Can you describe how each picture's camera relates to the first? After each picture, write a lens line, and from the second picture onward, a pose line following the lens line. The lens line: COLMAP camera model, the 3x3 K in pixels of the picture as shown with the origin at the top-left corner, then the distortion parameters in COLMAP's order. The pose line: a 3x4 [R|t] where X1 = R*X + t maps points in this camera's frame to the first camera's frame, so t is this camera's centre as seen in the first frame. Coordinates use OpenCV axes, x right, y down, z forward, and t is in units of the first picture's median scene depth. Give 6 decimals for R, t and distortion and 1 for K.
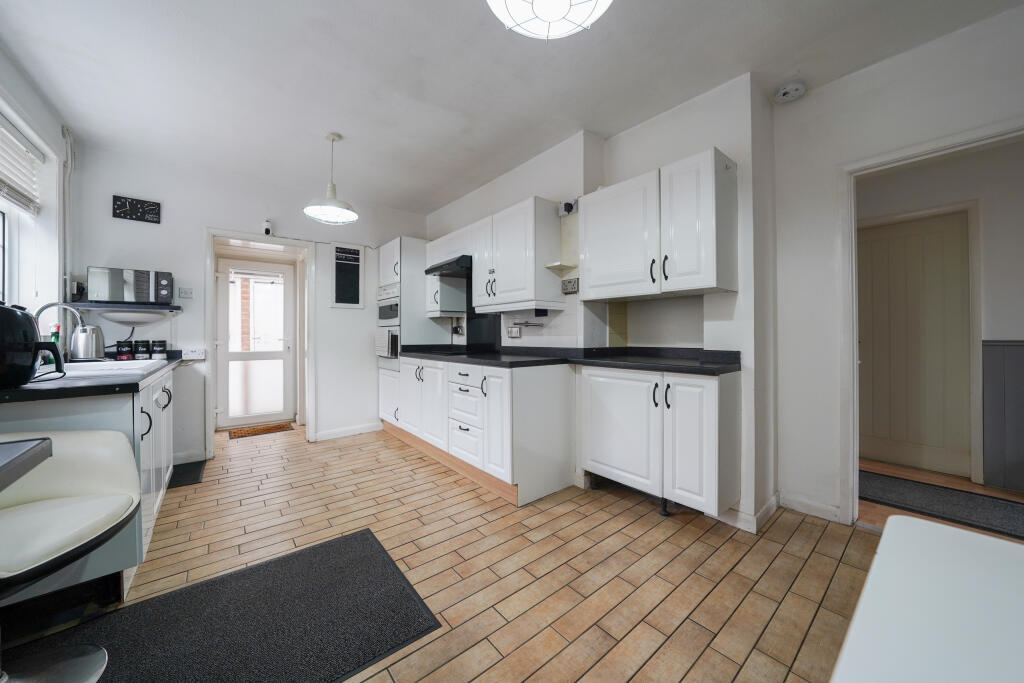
lens RADIAL K [[367.7, 0, 518.4], [0, 367.7, 333.5], [0, 0, 1]] dist [-0.028512, 0.007149]
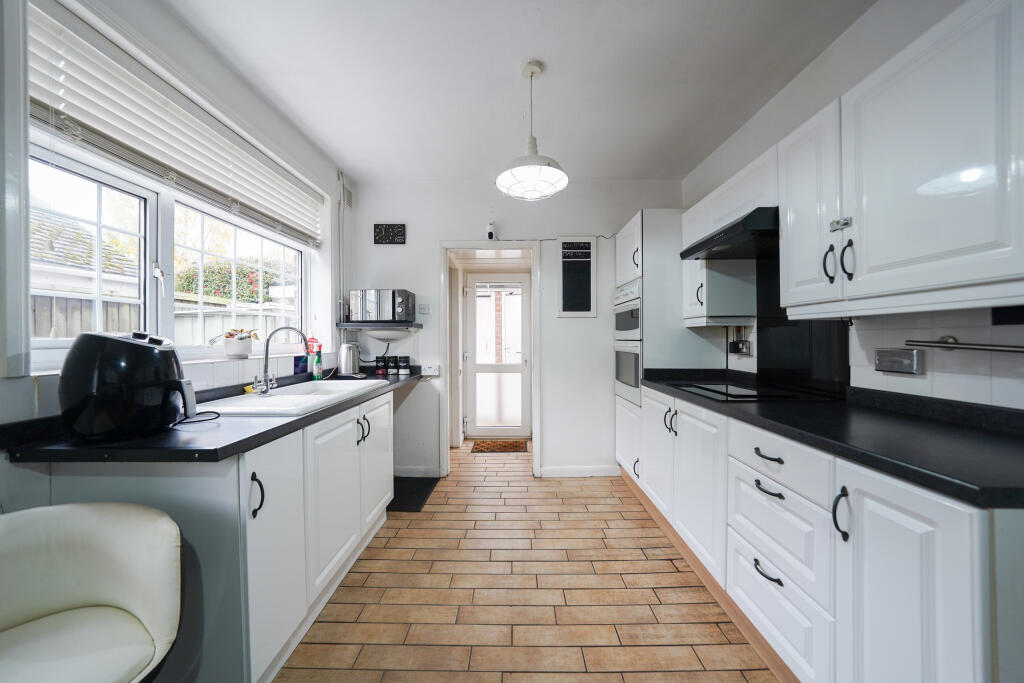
lens RADIAL K [[357.9, 0, 509.5], [0, 357.9, 339.0], [0, 0, 1]] dist [-0.027216, 0.006498]
pose [[0.763530, 0.000567, -0.645772, -0.097479], [0.002910, 0.999986, 0.004319, -0.032840], [0.645766, -0.005176, 0.763518, 0.396330]]
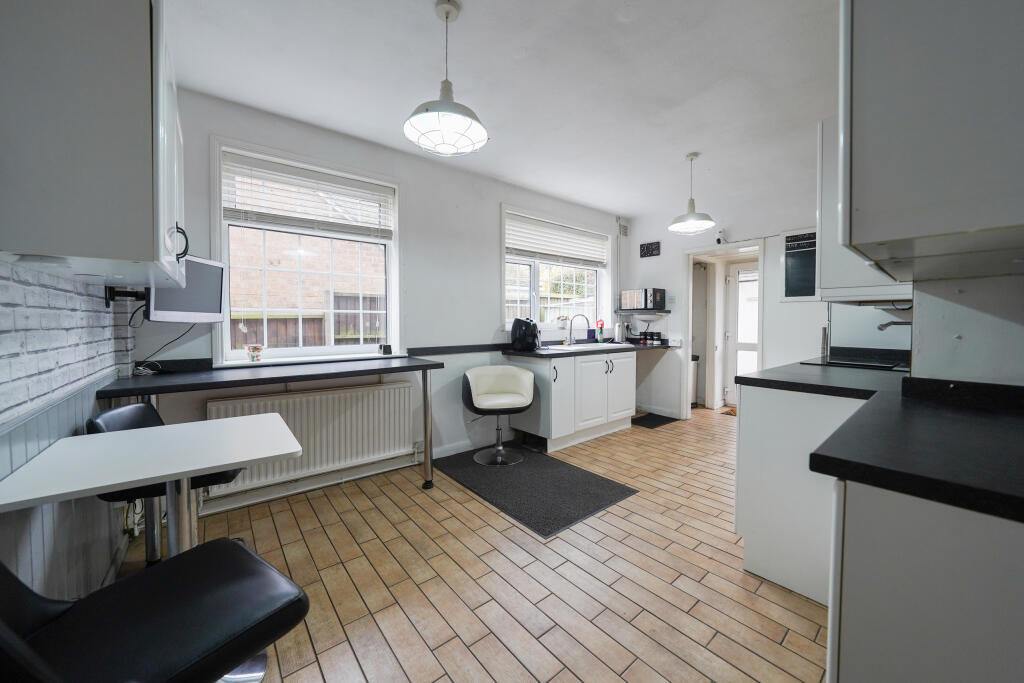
lens RADIAL K [[367.7, 0, 518.4], [0, 367.7, 333.5], [0, 0, 1]] dist [-0.028512, 0.007149]
pose [[0.000190, 0.034434, -0.999407, 0.541706], [0.002204, 0.999405, 0.034435, -0.029344], [0.999998, -0.002209, 0.000114, 0.395733]]
